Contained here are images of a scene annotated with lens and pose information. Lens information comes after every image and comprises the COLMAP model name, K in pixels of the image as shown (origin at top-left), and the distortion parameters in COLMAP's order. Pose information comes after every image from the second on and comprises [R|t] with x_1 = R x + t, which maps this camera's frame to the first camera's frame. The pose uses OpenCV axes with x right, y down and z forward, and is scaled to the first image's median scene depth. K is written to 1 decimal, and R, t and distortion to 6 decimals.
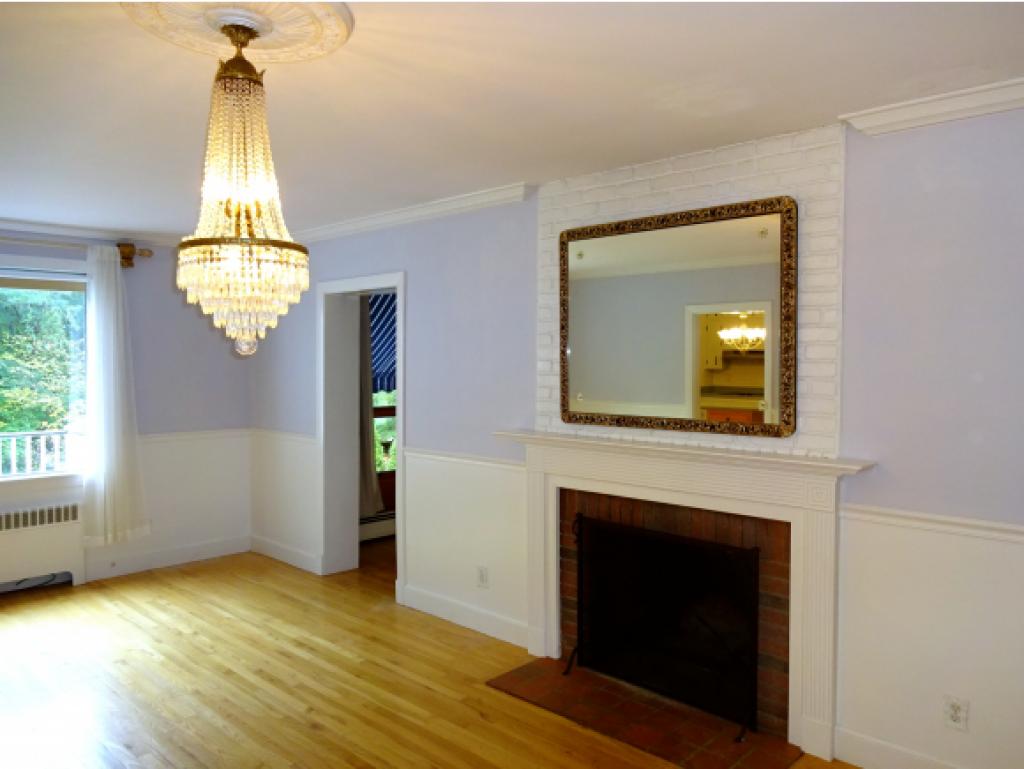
lens RADIAL K [[747.3, 0, 524.4], [0, 747.3, 387.9], [0, 0, 1]] dist [-0.006570, -0.005907]
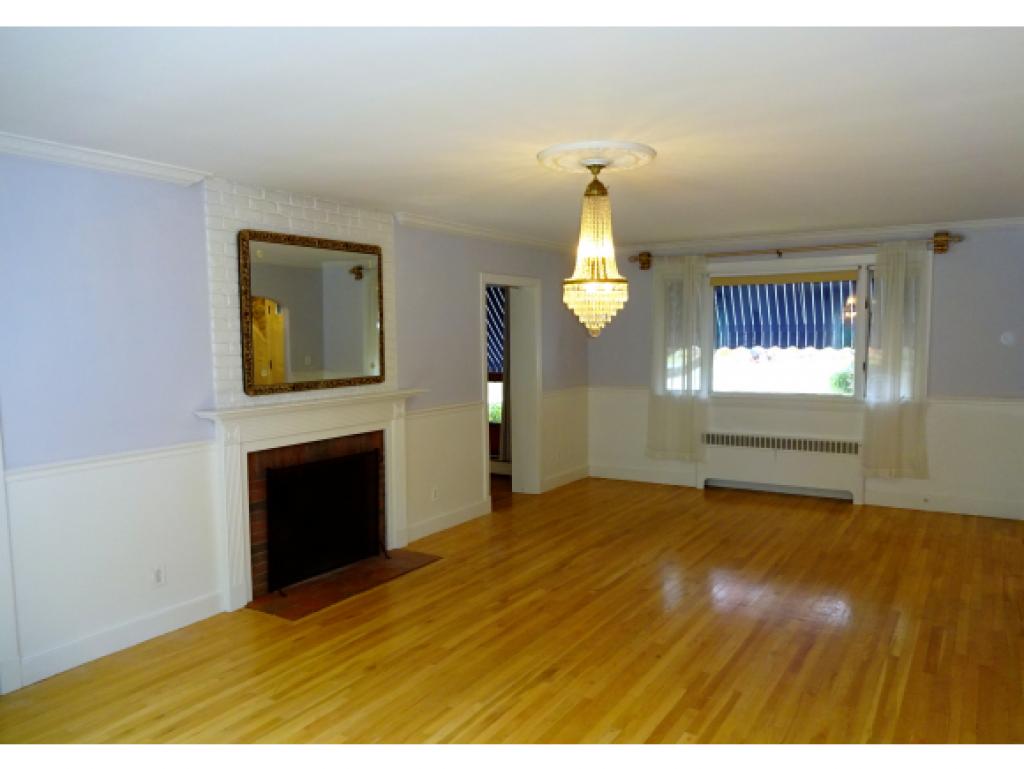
lens RADIAL K [[747.3, 0, 511.3], [0, 747.3, 402.8], [0, 0, 1]] dist [-0.006570, -0.005907]
pose [[-0.179515, -0.094589, 0.979197, -1.275970], [0.044776, 0.993550, 0.104184, -0.050145], [-0.982736, 0.062547, -0.174122, 0.884596]]
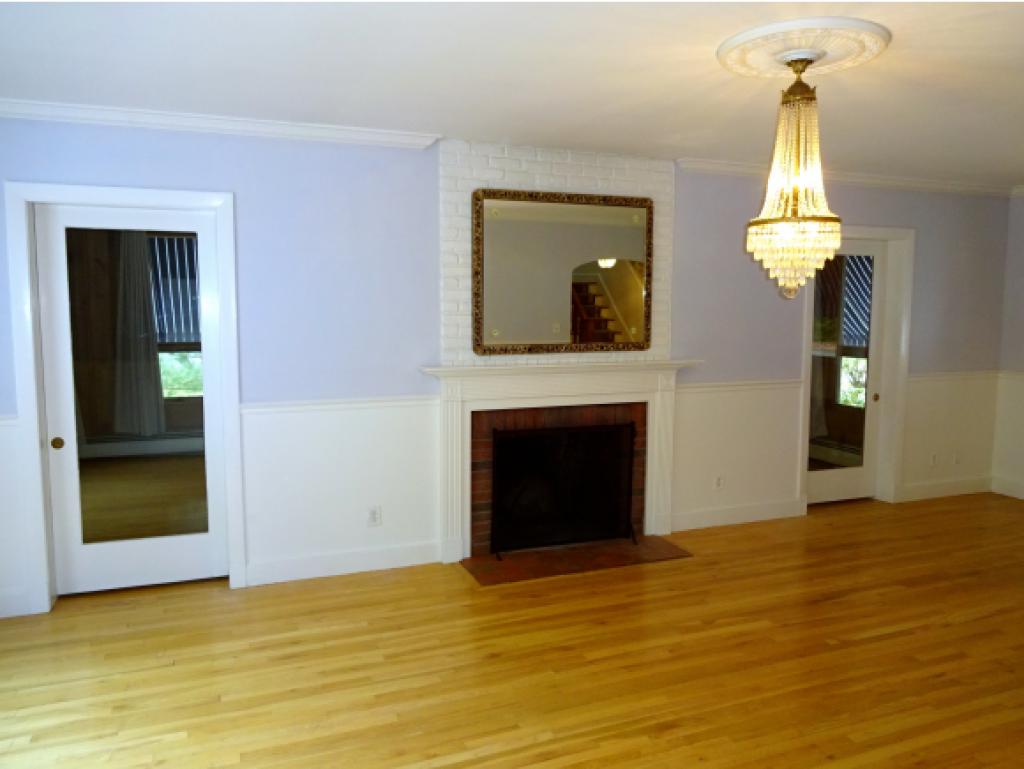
lens RADIAL K [[747.3, 0, 521.6], [0, 747.3, 377.9], [0, 0, 1]] dist [-0.006570, -0.005907]
pose [[0.433072, -0.092954, 0.896553, -1.065450], [0.031177, 0.995618, 0.088165, -0.020302], [-0.900820, -0.010229, 0.434072, 0.474238]]
